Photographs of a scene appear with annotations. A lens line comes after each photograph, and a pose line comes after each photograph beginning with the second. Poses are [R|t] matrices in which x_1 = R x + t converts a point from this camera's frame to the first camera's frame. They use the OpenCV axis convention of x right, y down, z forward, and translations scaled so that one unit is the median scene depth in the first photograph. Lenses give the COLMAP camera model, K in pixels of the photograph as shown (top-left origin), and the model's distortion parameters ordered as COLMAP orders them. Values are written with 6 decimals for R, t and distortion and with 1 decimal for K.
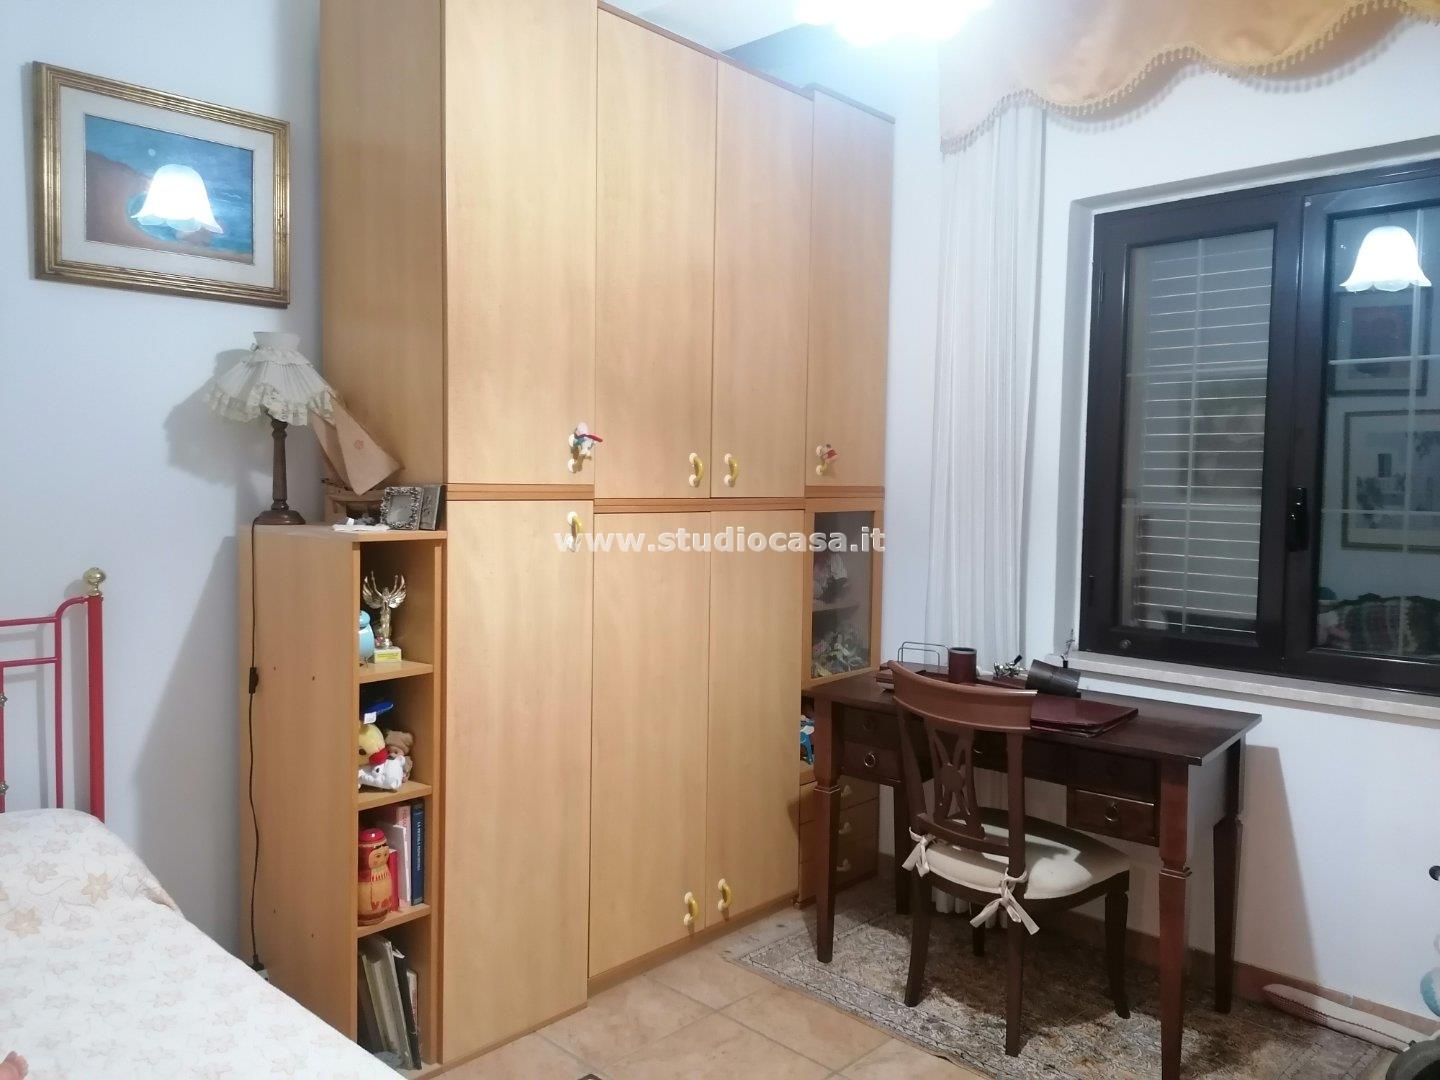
lens RADIAL K [[1075.8, 0, 720.0], [0, 1075.8, 540.0], [0, 0, 1]] dist [-0.000246, 0.000697]
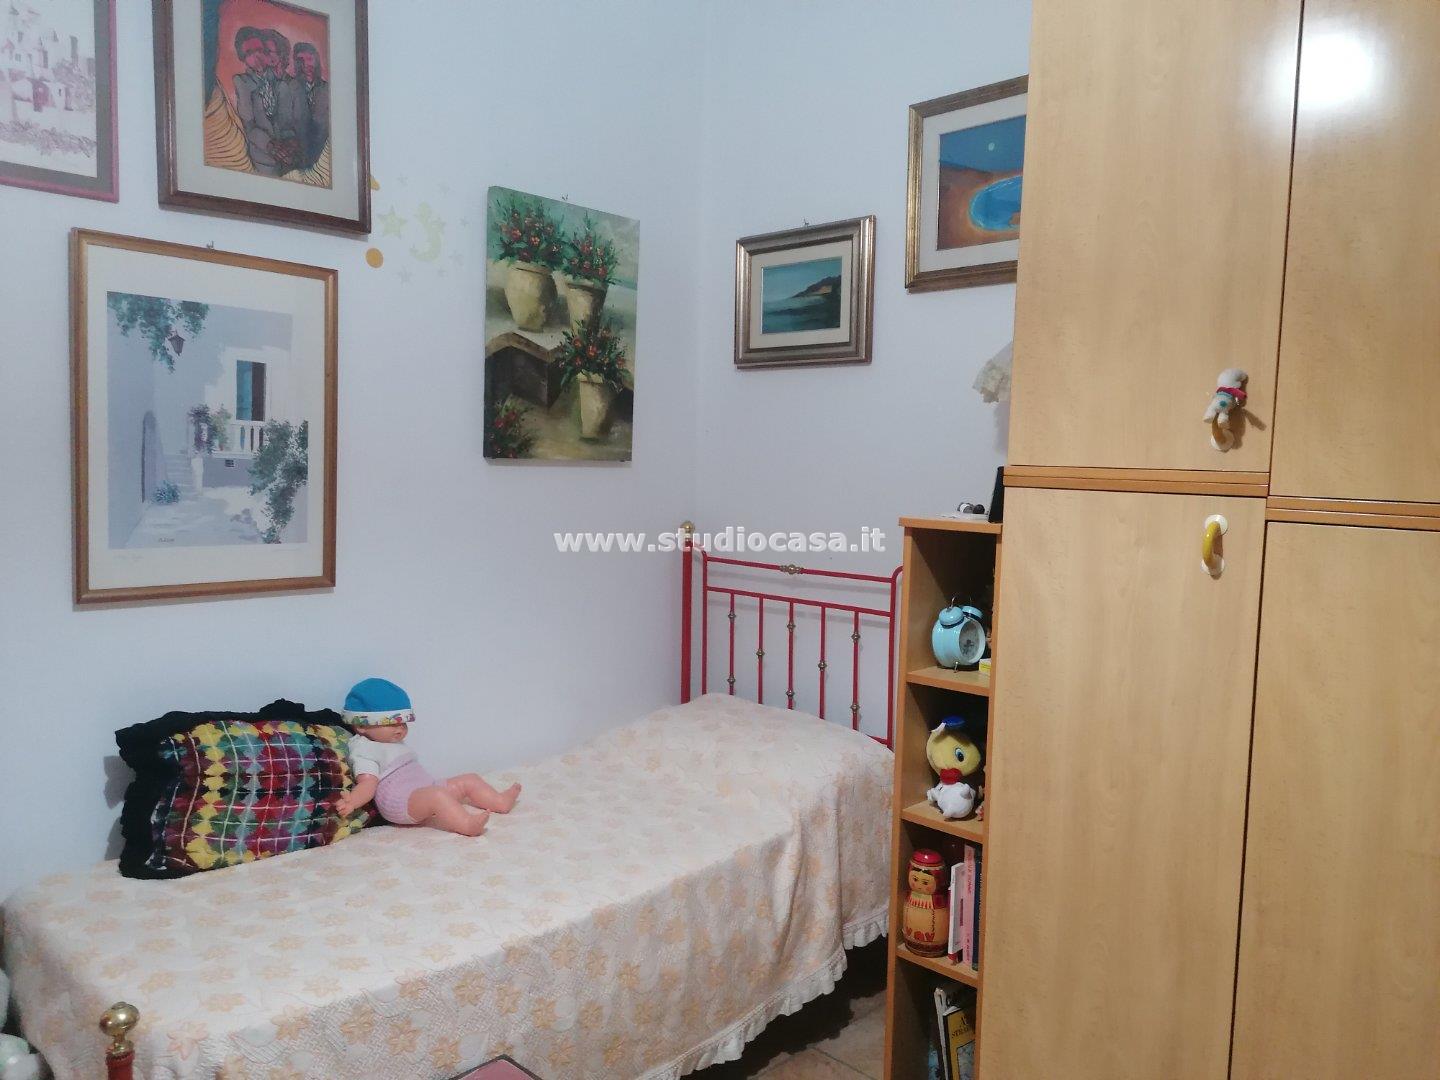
lens RADIAL K [[1075.8, 0, 720.0], [0, 1075.8, 540.0], [0, 0, 1]] dist [-0.000246, 0.000697]
pose [[-0.025844, 0.065527, -0.997516, 0.535637], [-0.078900, 0.994603, 0.067379, -0.033938], [0.996547, 0.080445, -0.020535, 0.793705]]
